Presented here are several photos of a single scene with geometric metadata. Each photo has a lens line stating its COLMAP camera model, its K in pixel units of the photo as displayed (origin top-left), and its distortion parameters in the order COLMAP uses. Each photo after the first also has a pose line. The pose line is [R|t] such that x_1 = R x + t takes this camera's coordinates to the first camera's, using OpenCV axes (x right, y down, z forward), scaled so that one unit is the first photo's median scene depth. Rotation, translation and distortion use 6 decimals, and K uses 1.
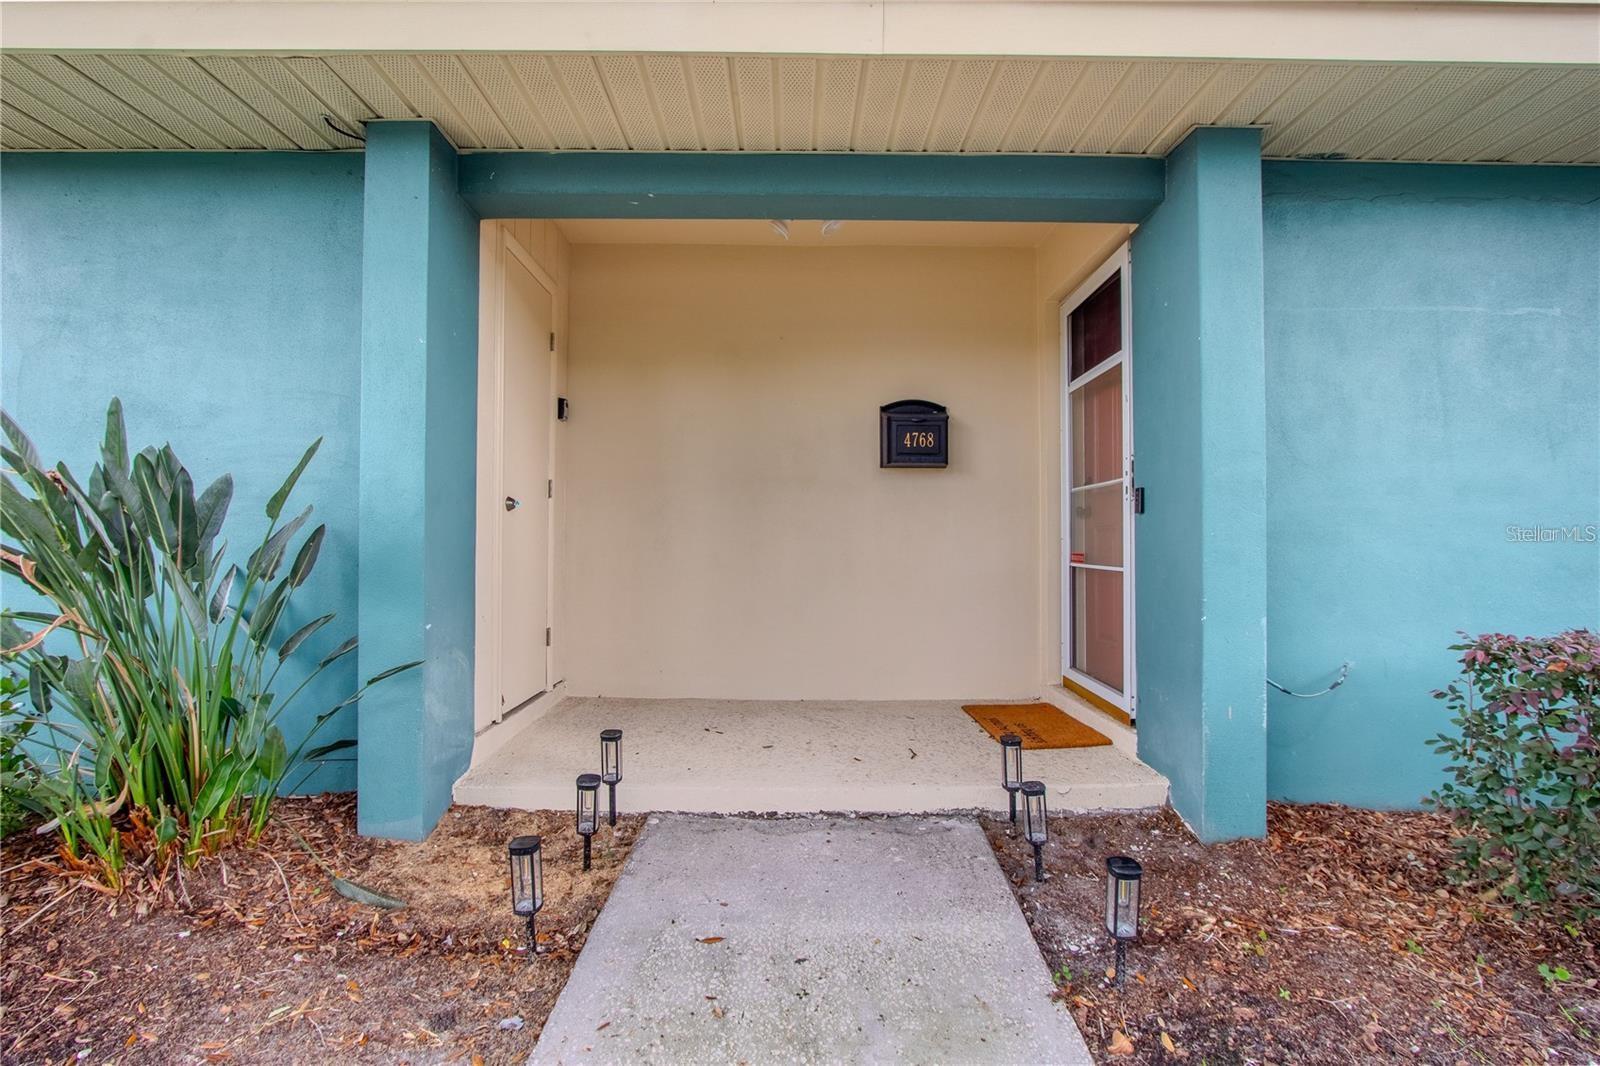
lens RADIAL K [[735.8, 0, 792.6], [0, 735.8, 533.7], [0, 0, 1]] dist [-0.016823, 0.000209]
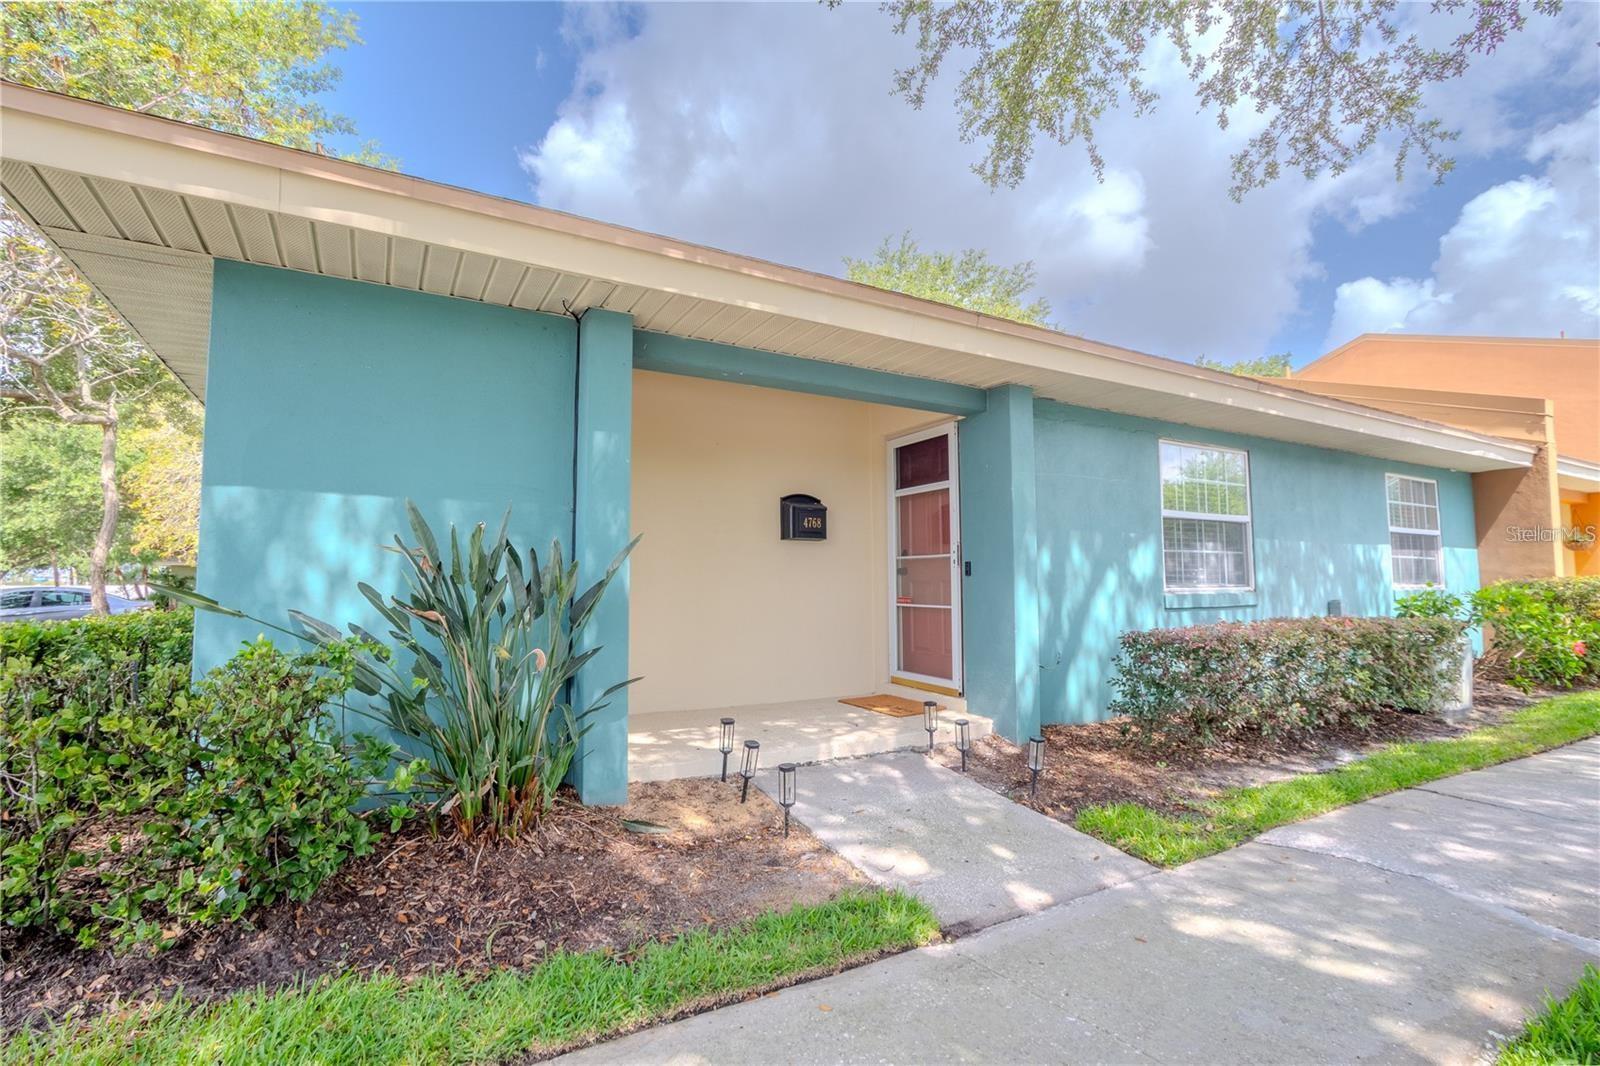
lens RADIAL K [[735.8, 0, 792.6], [0, 735.8, 533.7], [0, 0, 1]] dist [-0.016823, 0.000209]
pose [[0.877885, 0.028600, 0.478016, -0.729050], [-0.001430, 0.998367, -0.057106, -0.025277], [-0.478868, 0.049448, 0.876493, -0.364448]]
